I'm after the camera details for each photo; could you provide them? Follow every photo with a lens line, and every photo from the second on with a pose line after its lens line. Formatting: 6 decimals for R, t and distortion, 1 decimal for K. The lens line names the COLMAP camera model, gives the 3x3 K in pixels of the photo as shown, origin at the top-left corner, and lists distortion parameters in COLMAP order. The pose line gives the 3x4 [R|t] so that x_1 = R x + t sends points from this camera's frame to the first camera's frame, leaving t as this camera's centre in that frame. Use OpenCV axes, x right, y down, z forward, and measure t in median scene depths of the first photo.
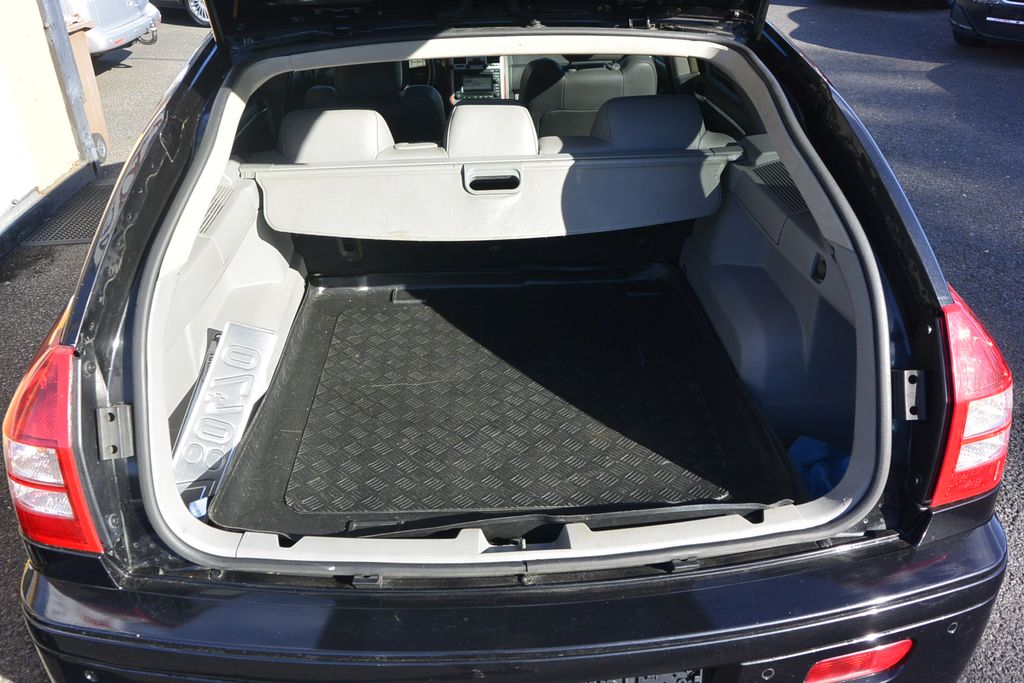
lens RADIAL K [[845.2, 0, 509.1], [0, 845.2, 341.8], [0, 0, 1]] dist [-0.011131, 0.011158]
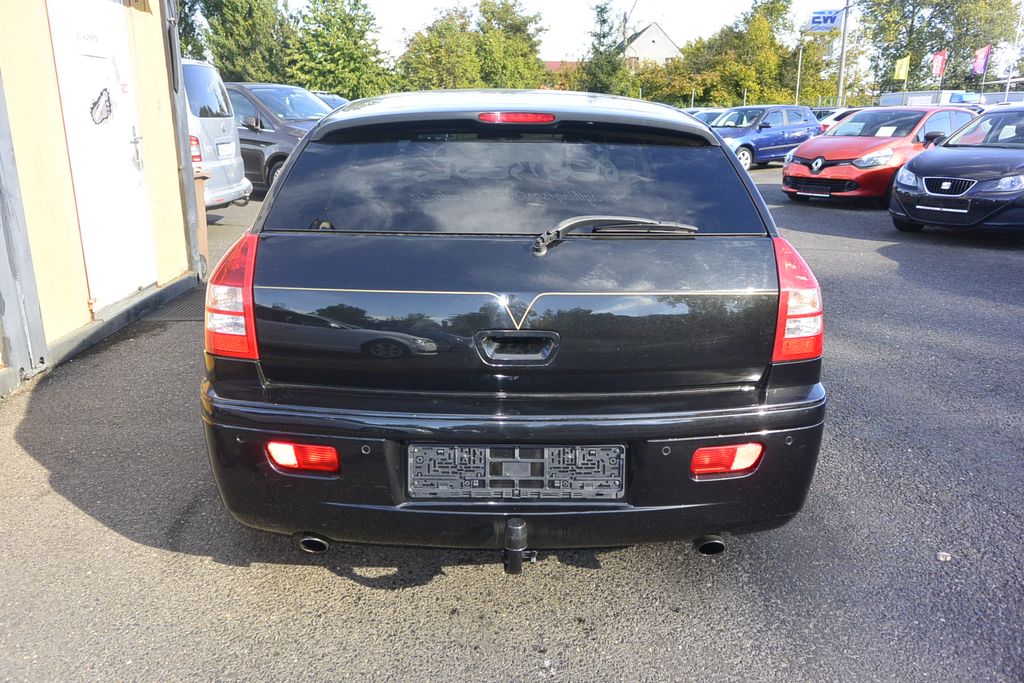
lens RADIAL K [[784.0, 0, 508.0], [0, 784.0, 340.0], [0, 0, 1]] dist [-0.002902, 0.016091]
pose [[0.998772, 0.040944, -0.027887, 0.032292], [-0.046239, 0.972513, -0.228211, 0.405246], [0.017776, 0.229221, 0.973212, -0.360699]]
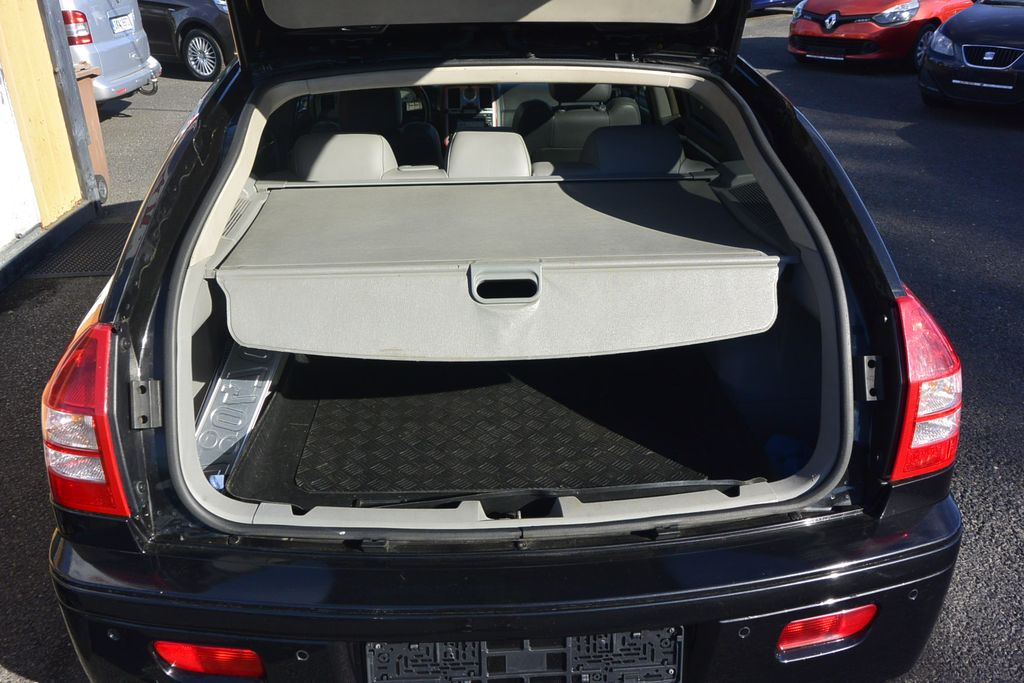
lens RADIAL K [[845.2, 0, 509.2], [0, 845.2, 341.7], [0, 0, 1]] dist [-0.011131, 0.011158]
pose [[0.999798, 0.009013, 0.017948, -0.013555], [-0.007762, 0.997618, -0.068543, 0.073377], [-0.018523, 0.068390, 0.997487, -0.076135]]
